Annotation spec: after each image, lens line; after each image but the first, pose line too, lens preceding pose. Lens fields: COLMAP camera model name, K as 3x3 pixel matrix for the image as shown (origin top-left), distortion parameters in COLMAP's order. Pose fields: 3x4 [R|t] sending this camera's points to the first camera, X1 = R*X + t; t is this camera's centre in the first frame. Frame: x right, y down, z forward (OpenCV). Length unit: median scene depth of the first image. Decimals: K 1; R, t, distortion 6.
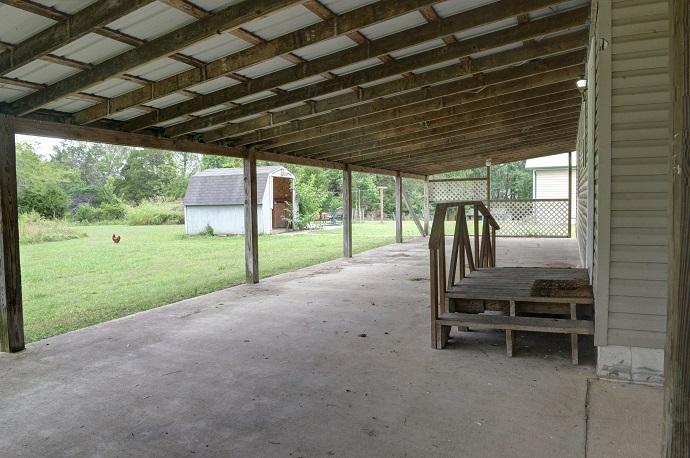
lens RADIAL K [[475.5, 0, 345.6], [0, 475.5, 232.2], [0, 0, 1]] dist [-0.047567, -0.004054]
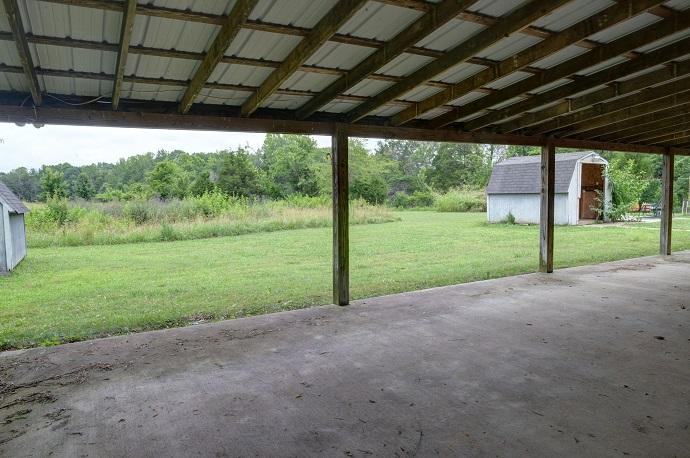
lens RADIAL K [[475.5, 0, 345.6], [0, 475.5, 232.2], [0, 0, 1]] dist [-0.047567, -0.004054]
pose [[0.811586, 0.049278, -0.582152, 0.053630], [-0.035037, 0.998748, 0.035696, 0.004505], [0.583182, -0.008574, 0.812296, -0.070778]]
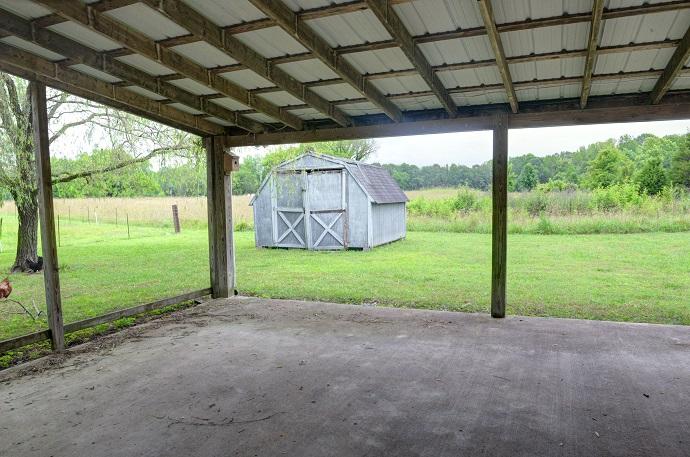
lens RADIAL K [[482.6, 0, 345.0], [0, 482.6, 228.5], [0, 0, 1]] dist [-0.041687, -0.000628]
pose [[0.034318, 0.092087, -0.995159, 0.422601], [-0.047893, 0.994753, 0.090398, -0.053601], [0.998263, 0.044559, 0.038548, 0.495955]]
